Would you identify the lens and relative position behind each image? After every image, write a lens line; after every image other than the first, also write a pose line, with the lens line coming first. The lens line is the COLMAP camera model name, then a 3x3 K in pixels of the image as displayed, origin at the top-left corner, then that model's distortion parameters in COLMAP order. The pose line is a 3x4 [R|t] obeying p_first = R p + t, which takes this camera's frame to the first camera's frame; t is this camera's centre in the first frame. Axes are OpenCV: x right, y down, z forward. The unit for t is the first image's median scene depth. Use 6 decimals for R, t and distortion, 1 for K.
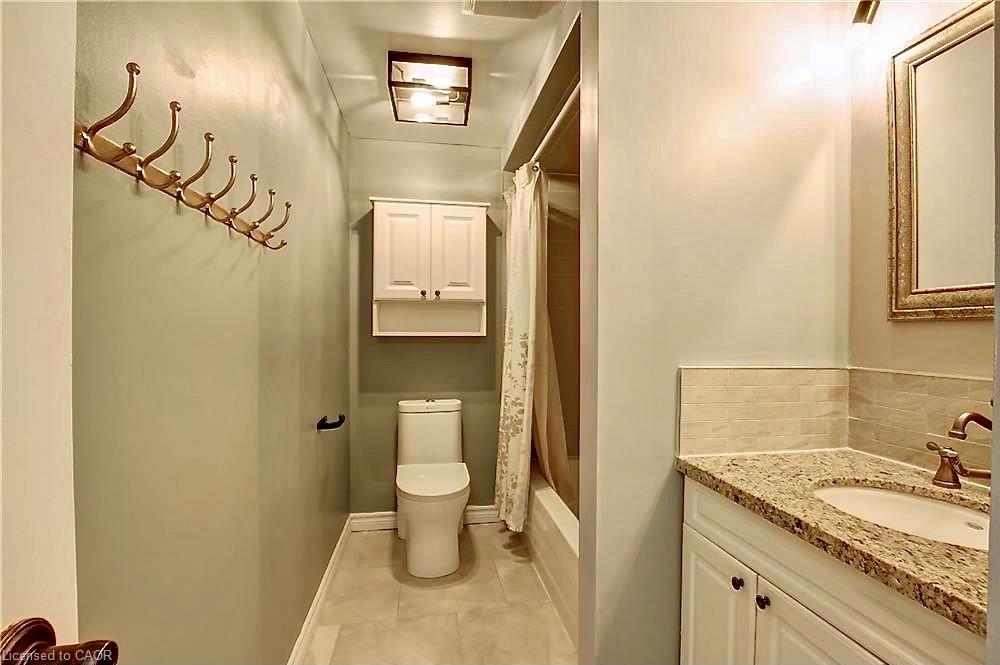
lens RADIAL K [[485.9, 0, 500.0], [0, 485.9, 332.5], [0, 0, 1]] dist [-0.000300, -0.000013]
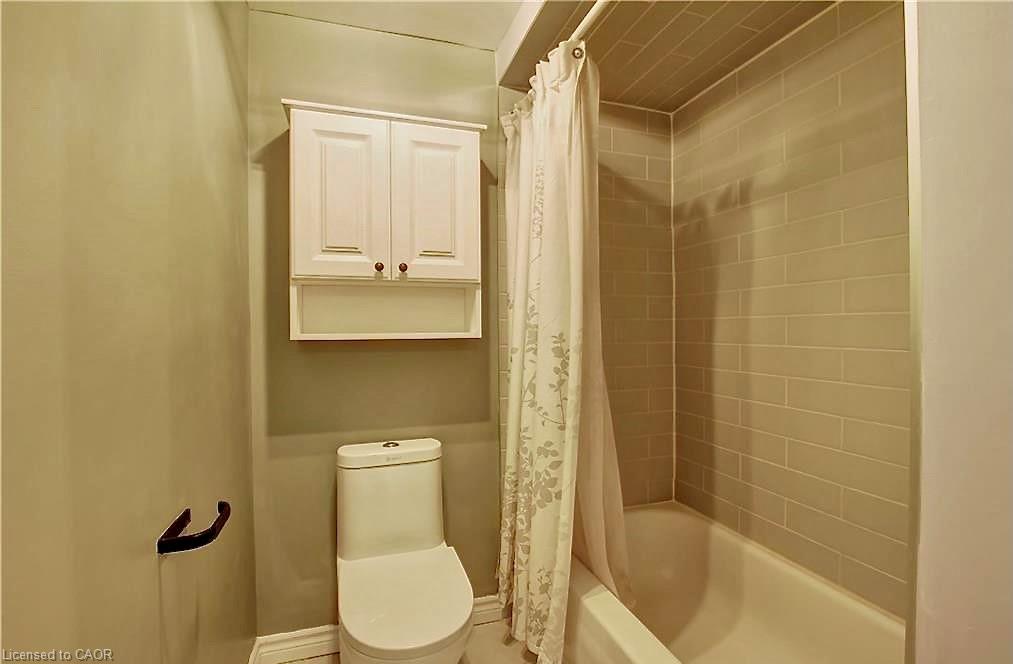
lens RADIAL K [[475.3, 0, 506.5], [0, 475.3, 332.0], [0, 0, 1]] dist [-0.022593, 0.000001]
pose [[0.986982, -0.012942, 0.160307, -0.097965], [0.012626, 0.999916, 0.002990, -0.001946], [-0.160332, -0.000927, 0.987063, 0.404188]]
